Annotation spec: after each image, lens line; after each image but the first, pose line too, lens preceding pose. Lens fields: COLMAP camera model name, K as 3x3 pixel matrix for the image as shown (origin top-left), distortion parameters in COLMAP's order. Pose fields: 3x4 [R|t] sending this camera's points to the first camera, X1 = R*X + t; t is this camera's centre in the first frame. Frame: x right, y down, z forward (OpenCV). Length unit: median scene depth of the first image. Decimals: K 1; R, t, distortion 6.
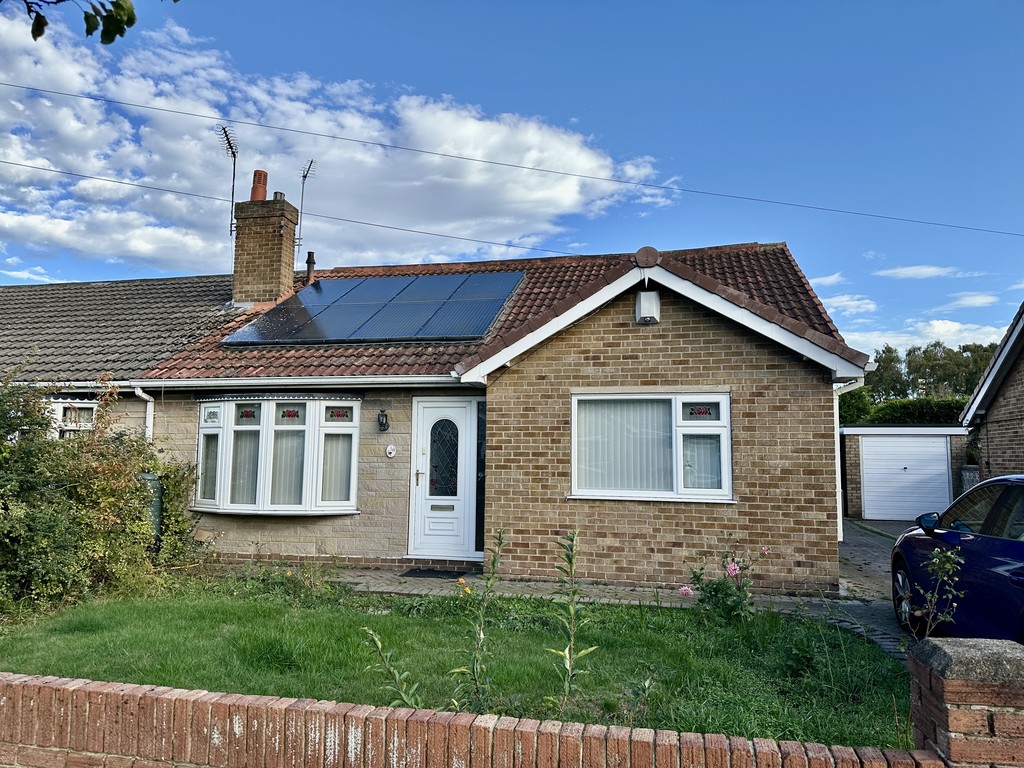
lens RADIAL K [[711.4, 0, 514.3], [0, 711.4, 383.6], [0, 0, 1]] dist [0.045006, -0.048187]
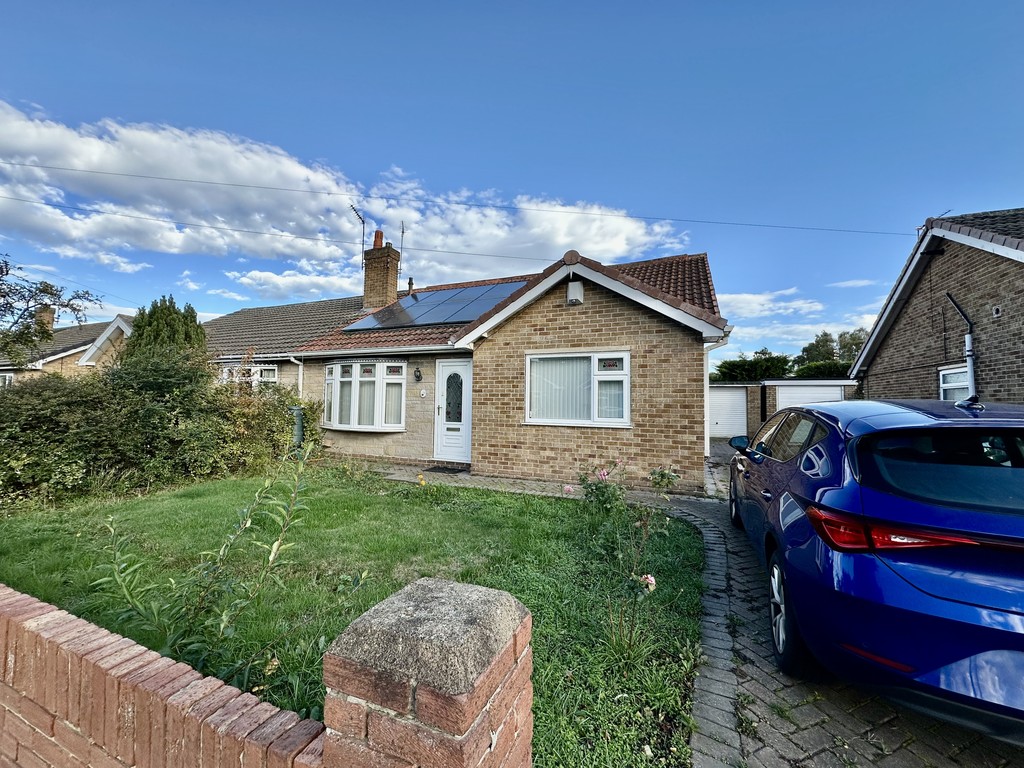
lens RADIAL K [[408.3, 0, 511.5], [0, 408.3, 378.8], [0, 0, 1]] dist [-0.000342, -0.000071]
pose [[0.983442, -0.006652, -0.181101, 0.174867], [0.014747, 0.998949, 0.043390, 0.023835], [0.180623, -0.045342, 0.982507, 0.128352]]
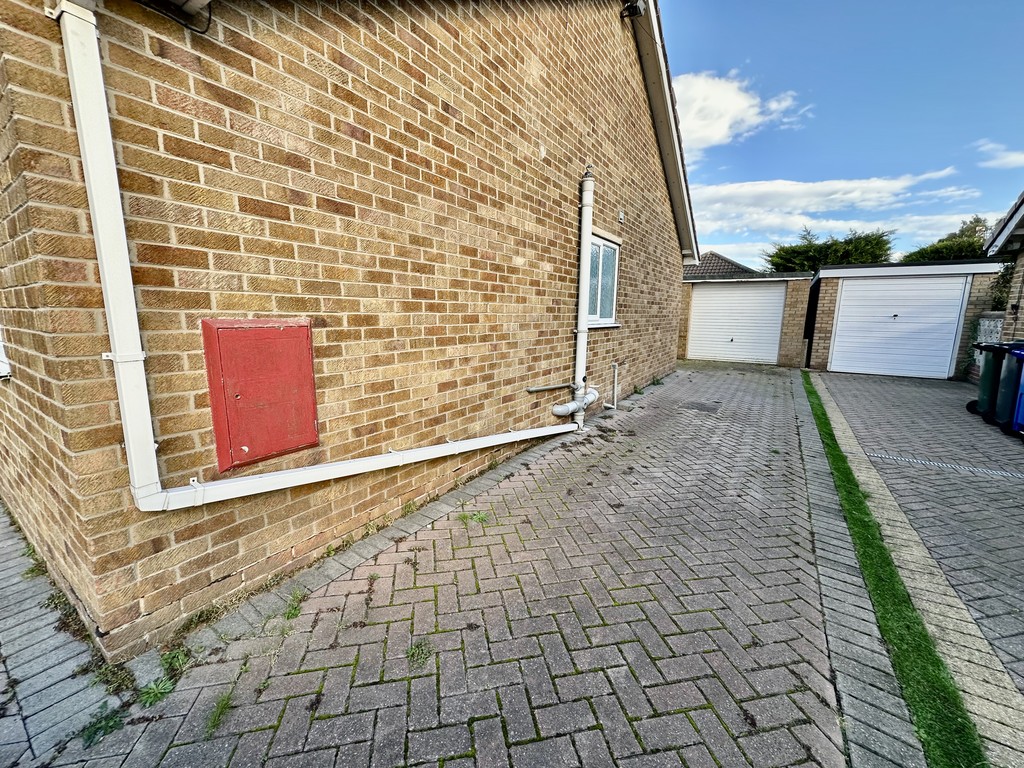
lens RADIAL K [[408.3, 0, 525.8], [0, 408.3, 376.8], [0, 0, 1]] dist [-0.000342, -0.000071]
pose [[0.941934, 0.052782, -0.331624, 0.532269], [0.031668, 0.969206, 0.244208, 0.100454], [0.334302, -0.240530, 0.911256, 0.712904]]
